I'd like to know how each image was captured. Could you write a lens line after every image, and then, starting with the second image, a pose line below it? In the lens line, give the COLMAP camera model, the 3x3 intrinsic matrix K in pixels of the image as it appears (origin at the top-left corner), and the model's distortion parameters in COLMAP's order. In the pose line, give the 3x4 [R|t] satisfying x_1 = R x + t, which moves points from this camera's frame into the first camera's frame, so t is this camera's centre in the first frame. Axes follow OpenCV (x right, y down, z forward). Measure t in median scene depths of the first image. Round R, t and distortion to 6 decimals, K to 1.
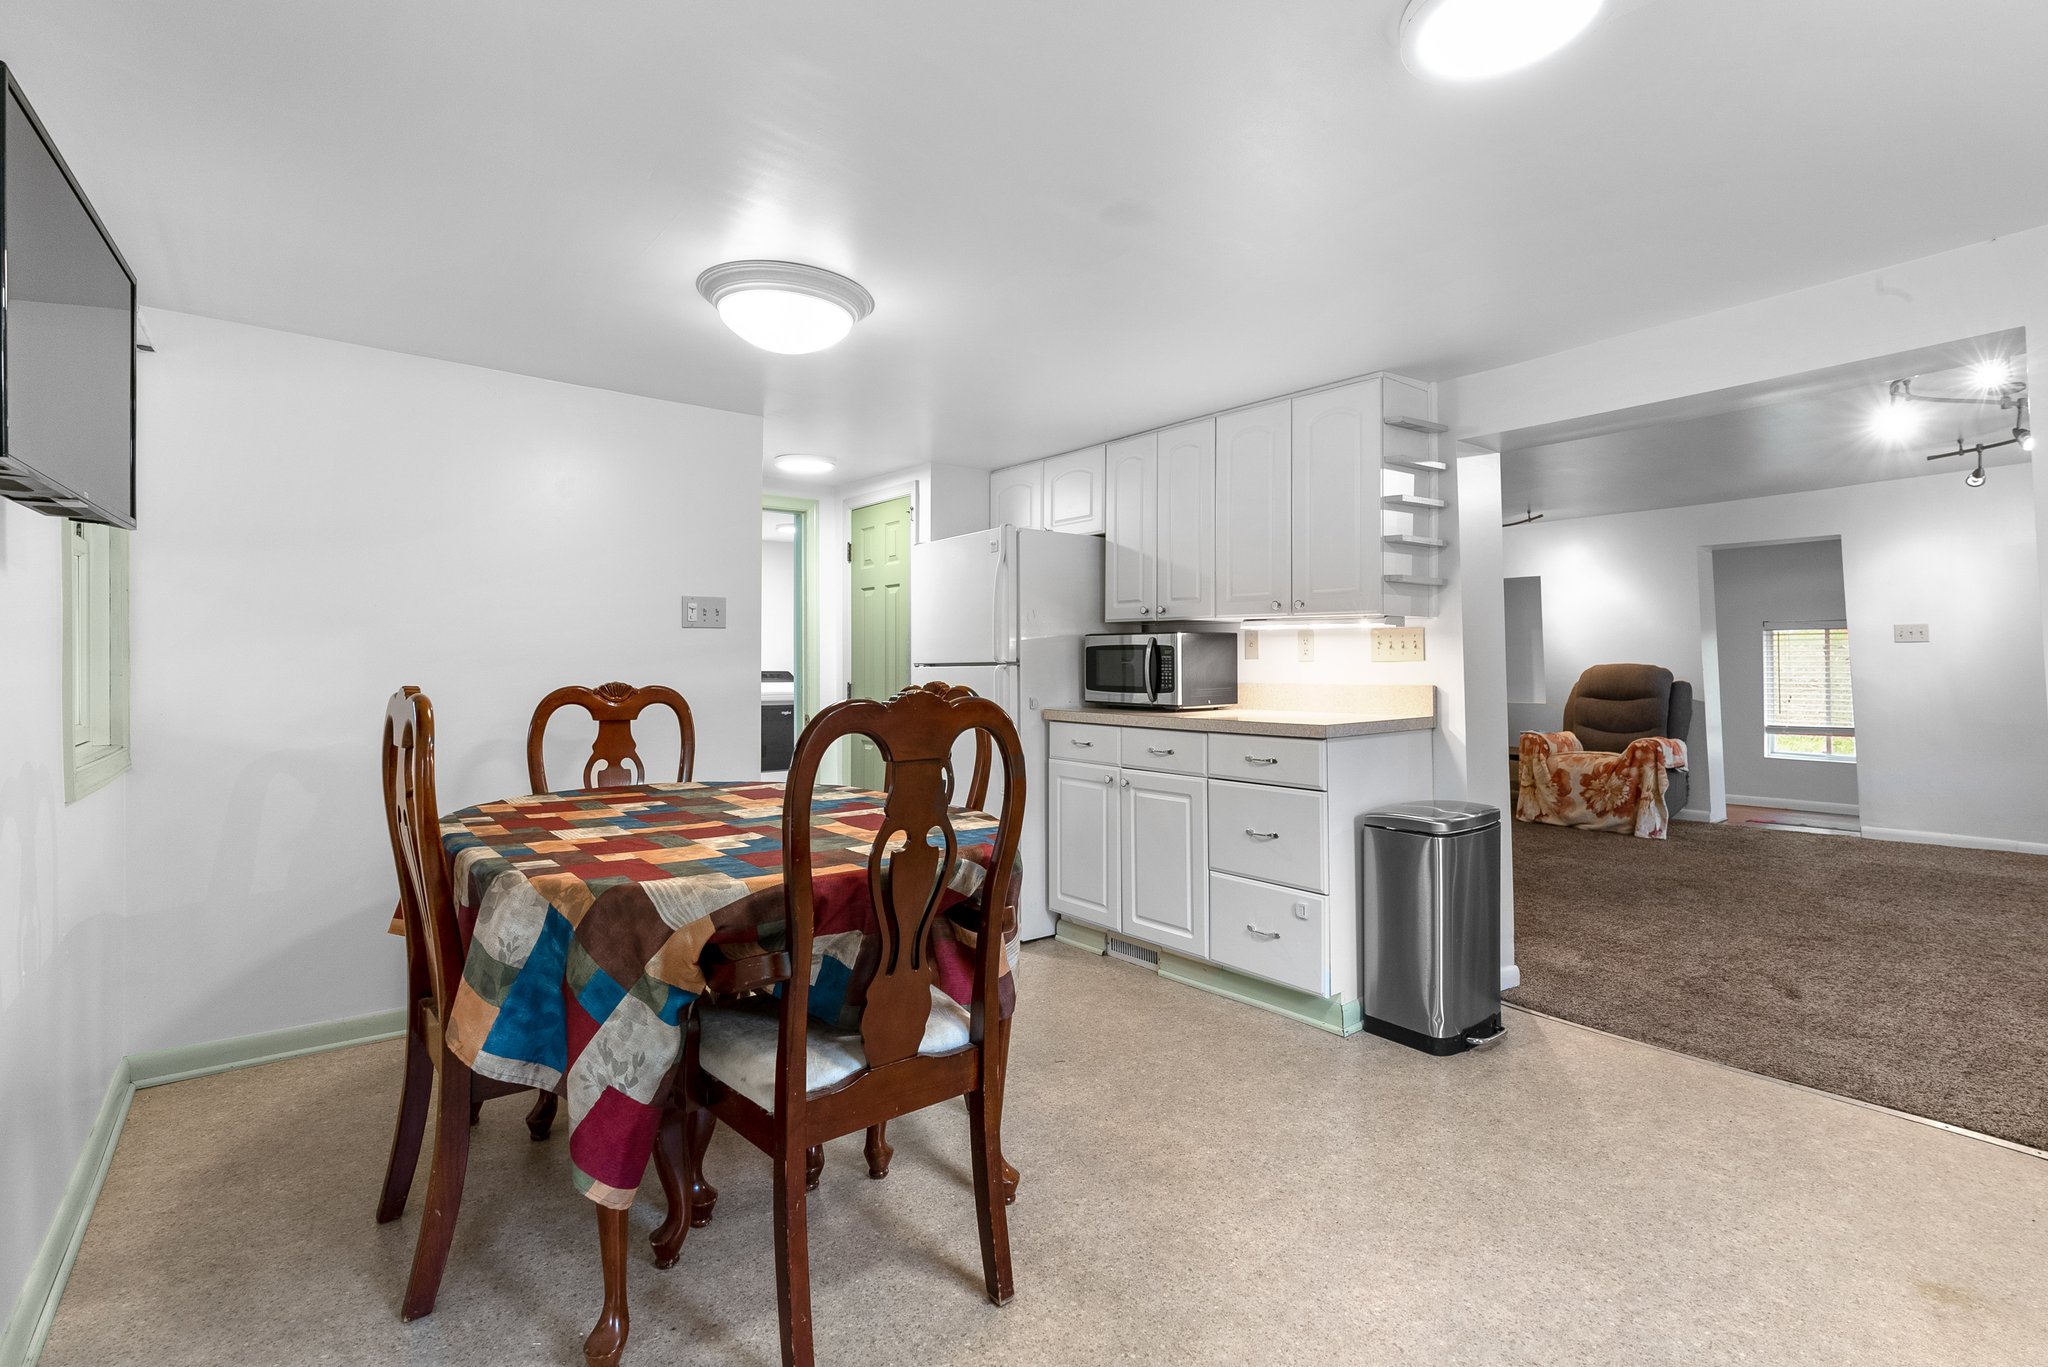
lens RADIAL K [[949.0, 0, 1042.6], [0, 949.0, 665.8], [0, 0, 1]] dist [0.002355, 0.000610]
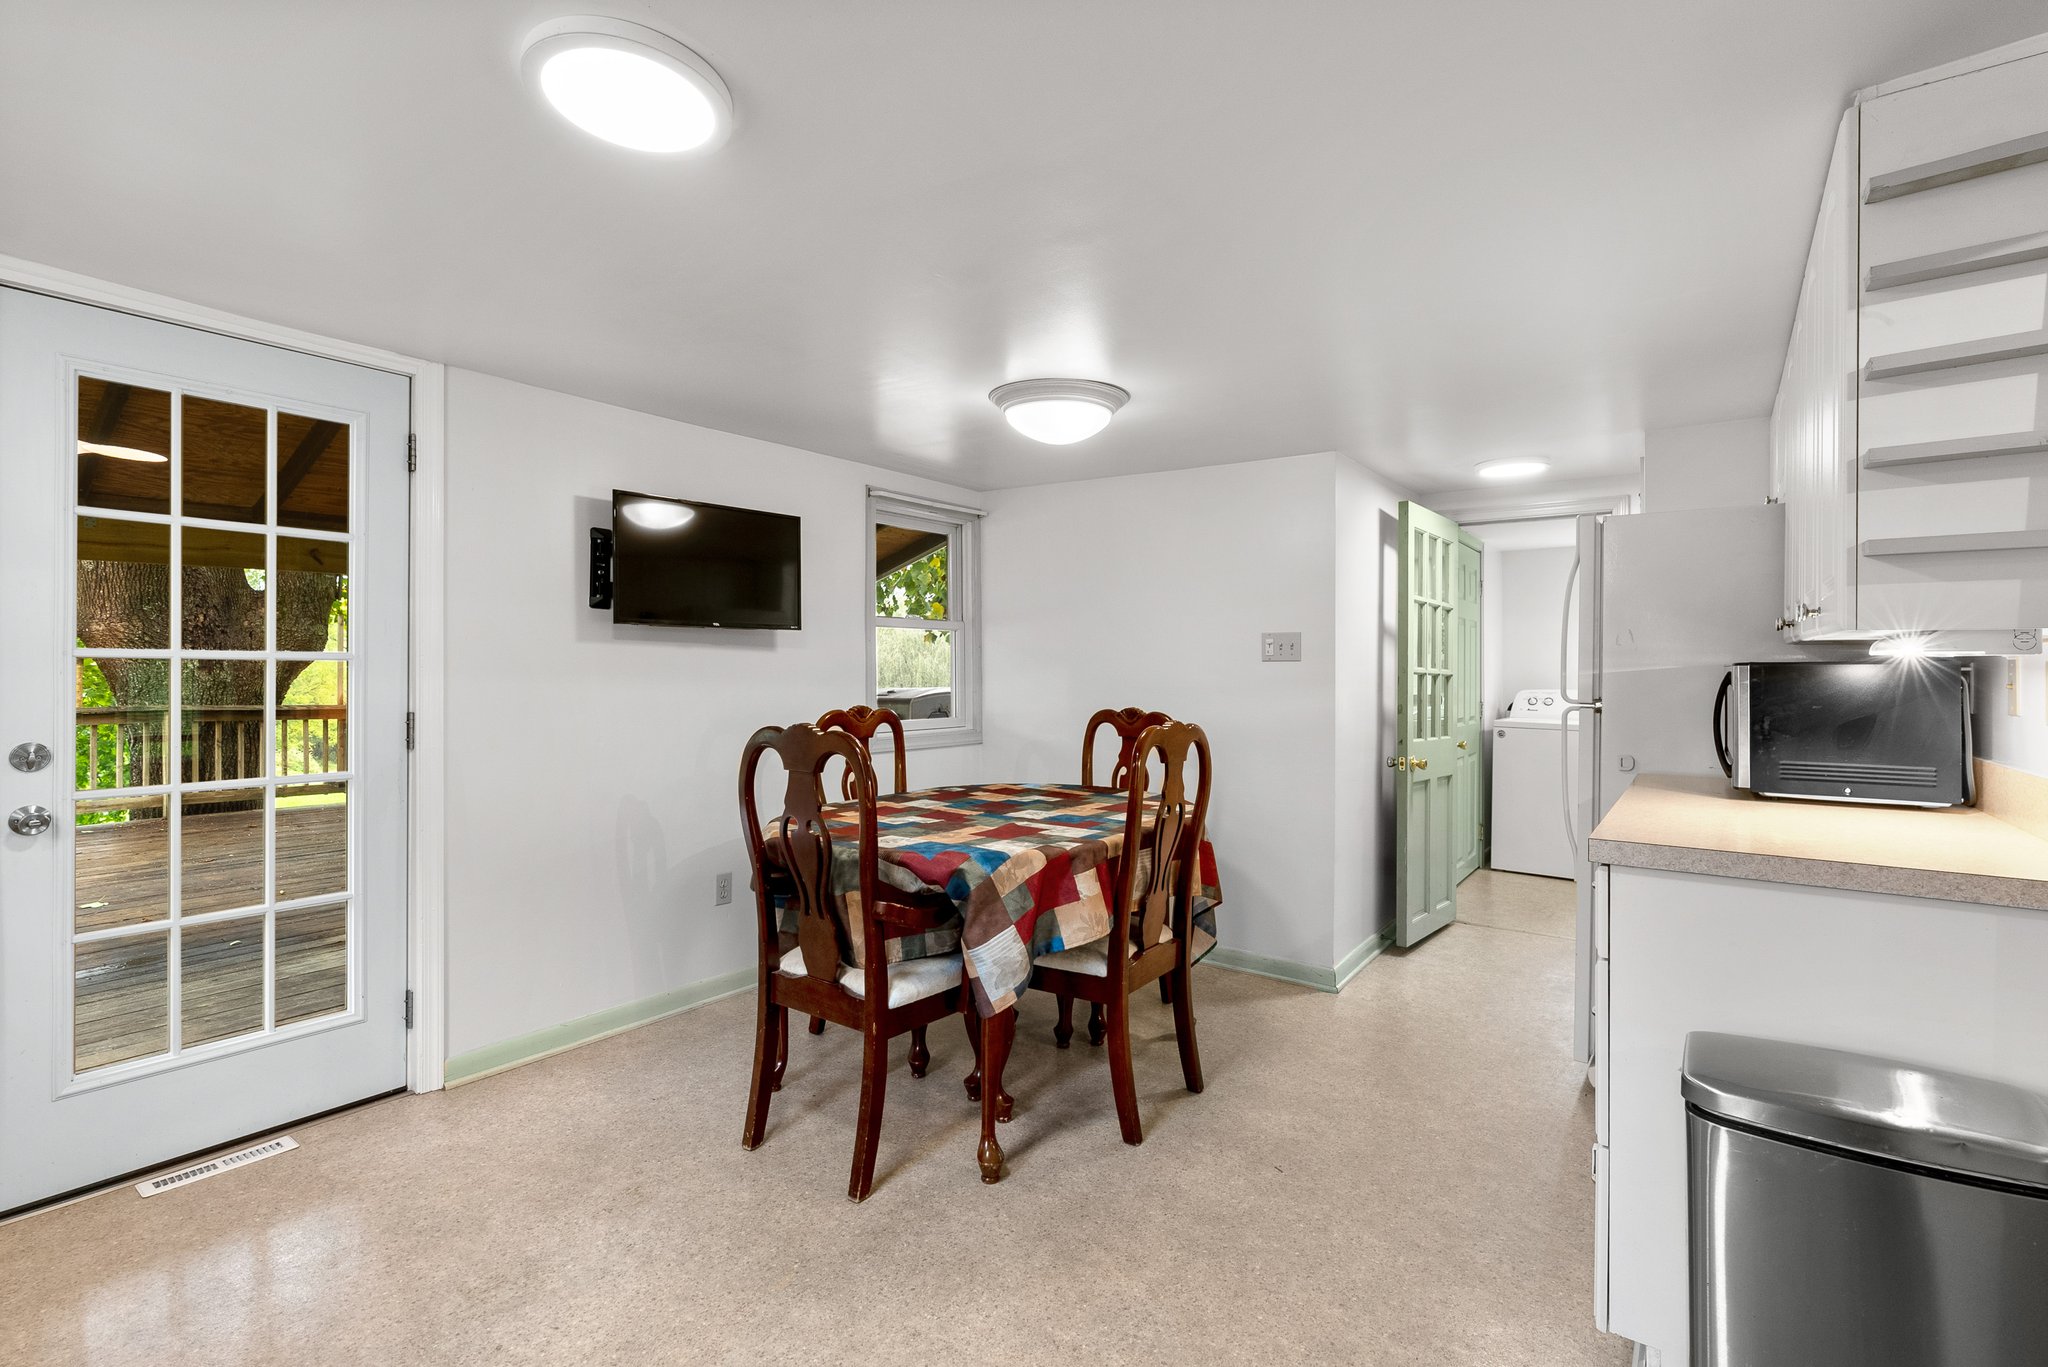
lens RADIAL K [[949.0, 0, 1033.2], [0, 949.0, 678.8], [0, 0, 1]] dist [0.002355, 0.000610]
pose [[0.251278, 0.013389, -0.967822, 0.884400], [-0.007519, 0.999901, 0.011880, -0.042693], [0.967886, 0.004292, 0.251354, 0.631506]]
